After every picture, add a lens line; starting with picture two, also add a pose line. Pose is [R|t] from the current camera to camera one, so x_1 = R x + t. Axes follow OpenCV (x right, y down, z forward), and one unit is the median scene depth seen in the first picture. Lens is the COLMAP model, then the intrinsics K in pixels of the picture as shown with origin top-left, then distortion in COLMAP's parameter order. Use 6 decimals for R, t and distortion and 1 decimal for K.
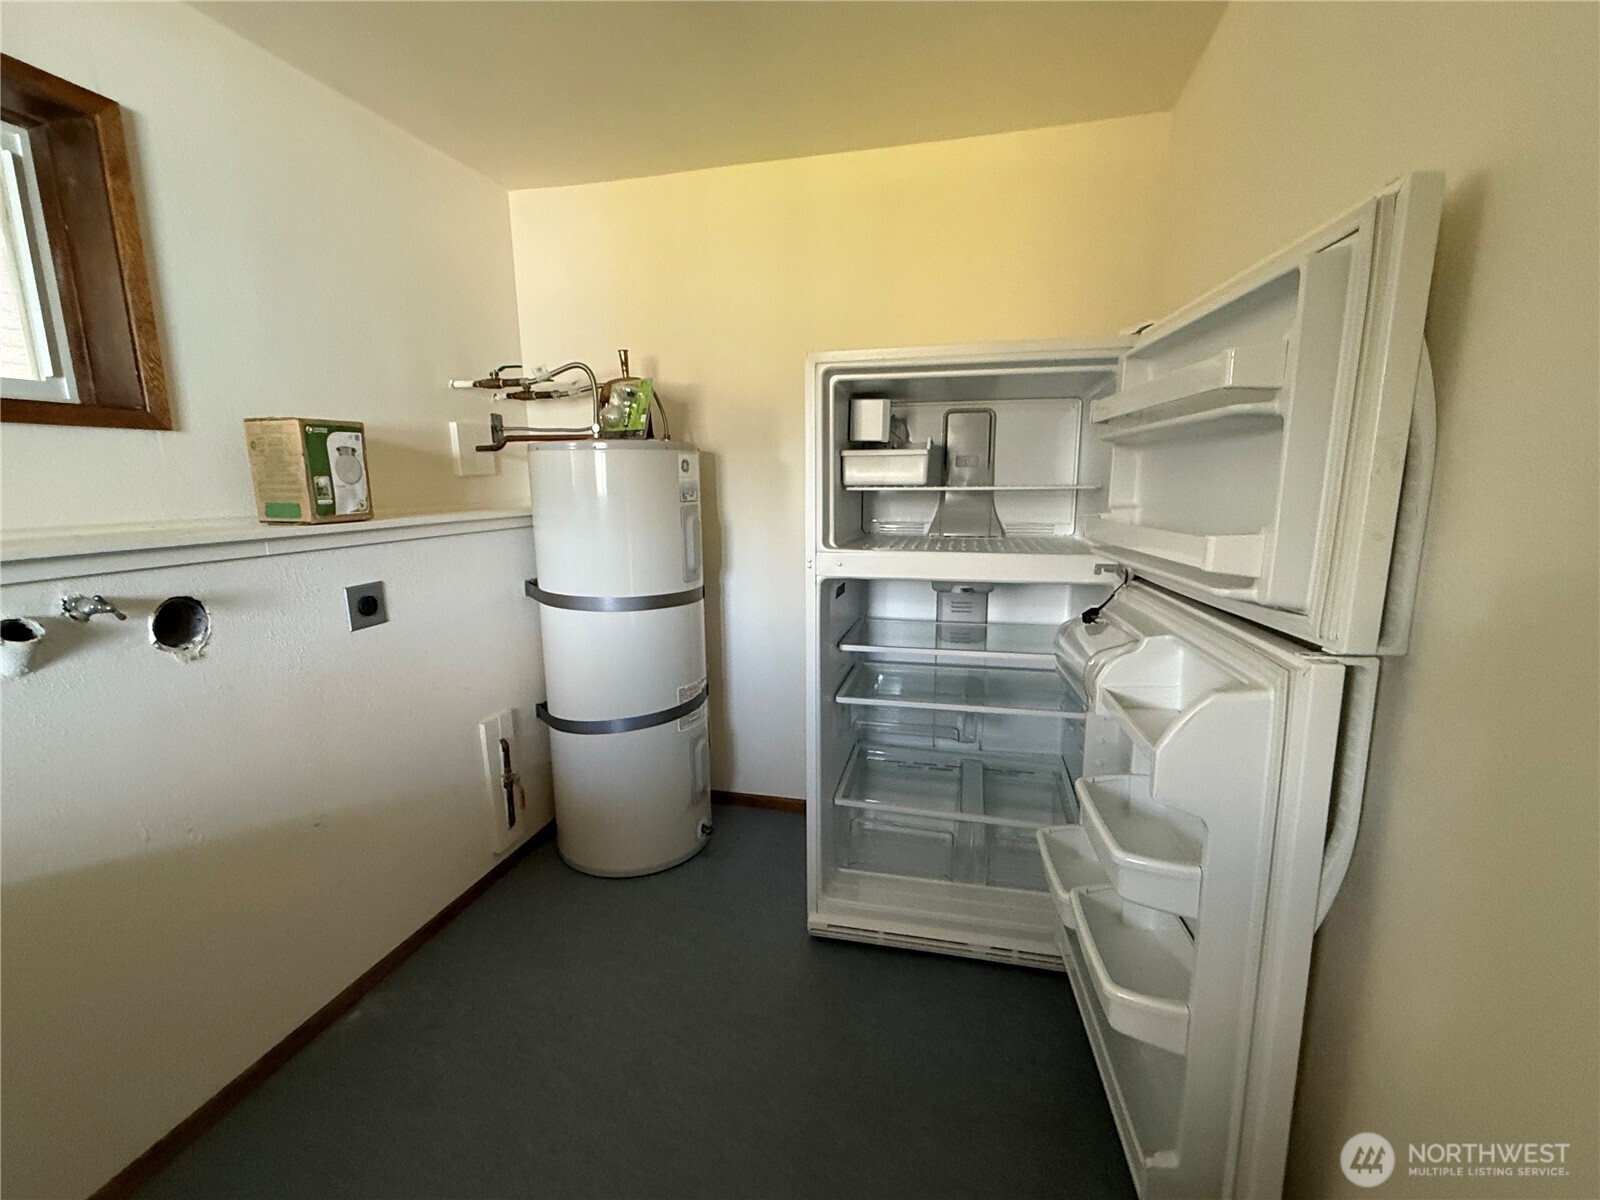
lens RADIAL K [[676.3, 0, 787.4], [0, 676.3, 597.2], [0, 0, 1]] dist [-0.001582, 0.000289]
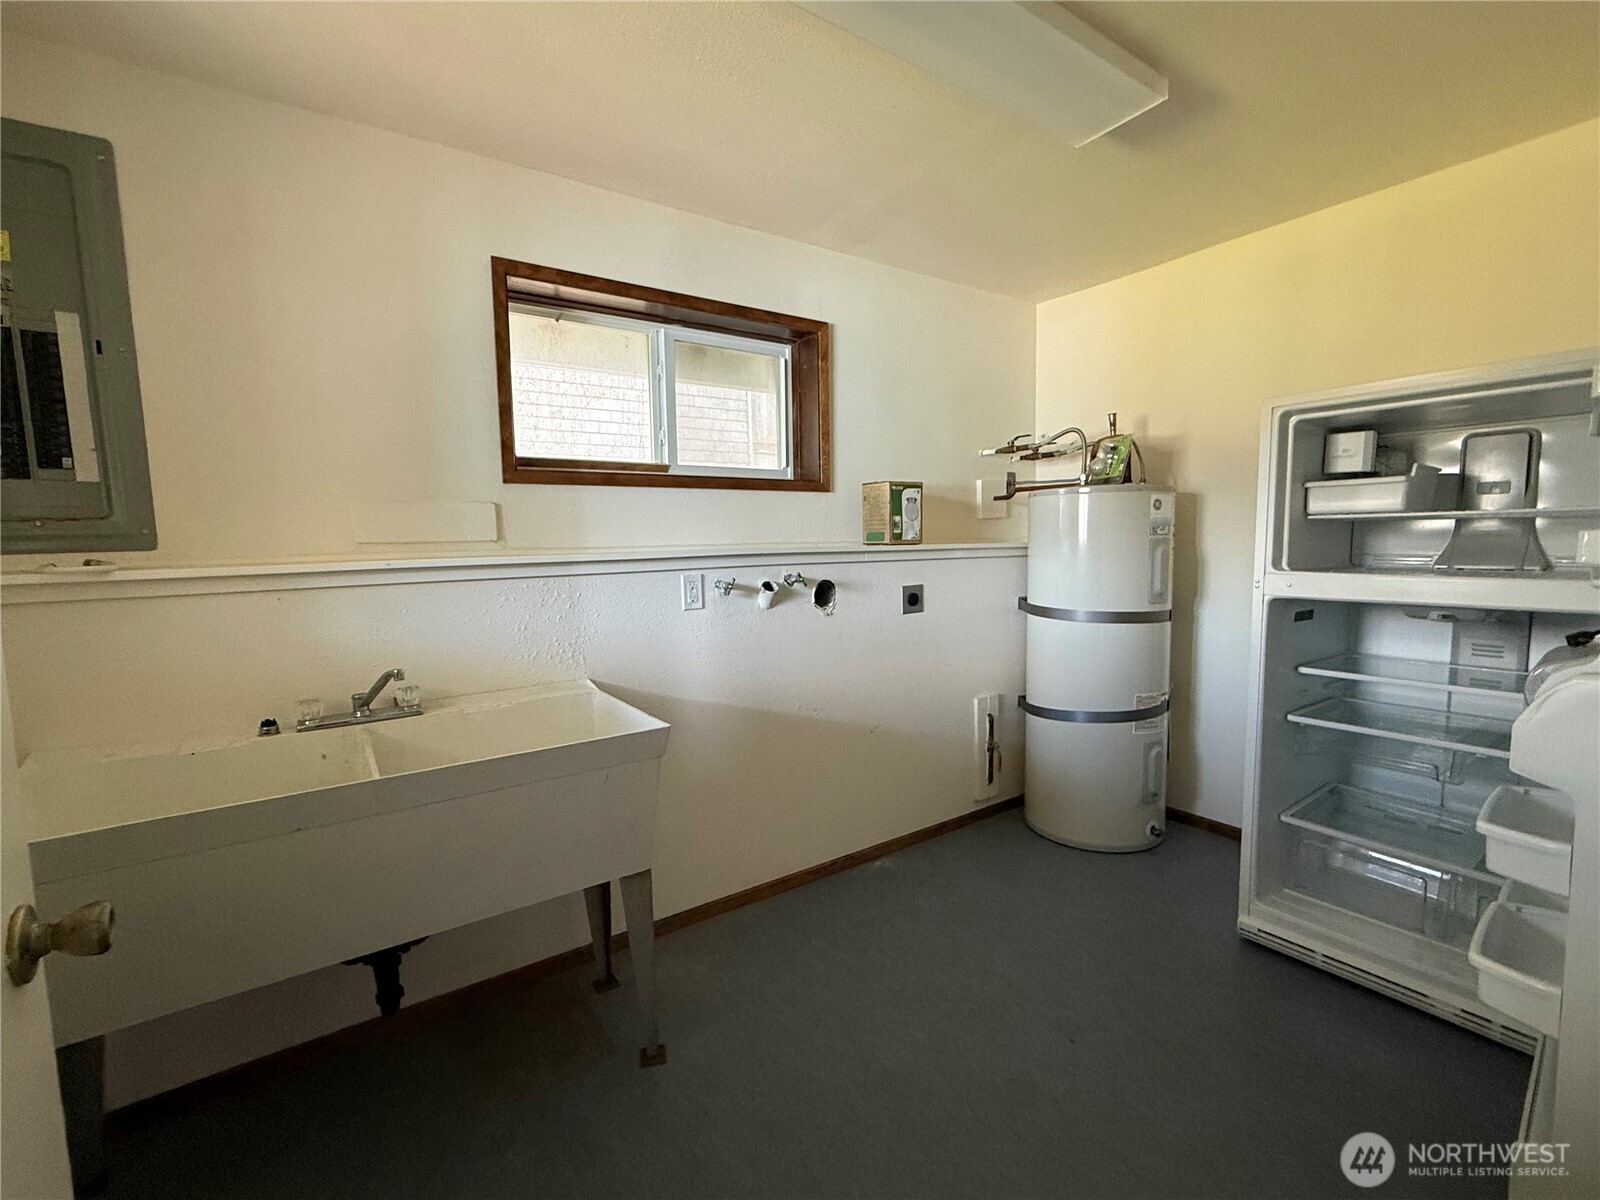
lens RADIAL K [[676.3, 0, 793.4], [0, 676.3, 596.7], [0, 0, 1]] dist [-0.001582, 0.000289]
pose [[0.742287, 0.055513, -0.667778, 0.192285], [-0.112256, 0.992781, -0.042251, 0.096079], [0.660612, 0.106324, 0.743160, -0.305611]]
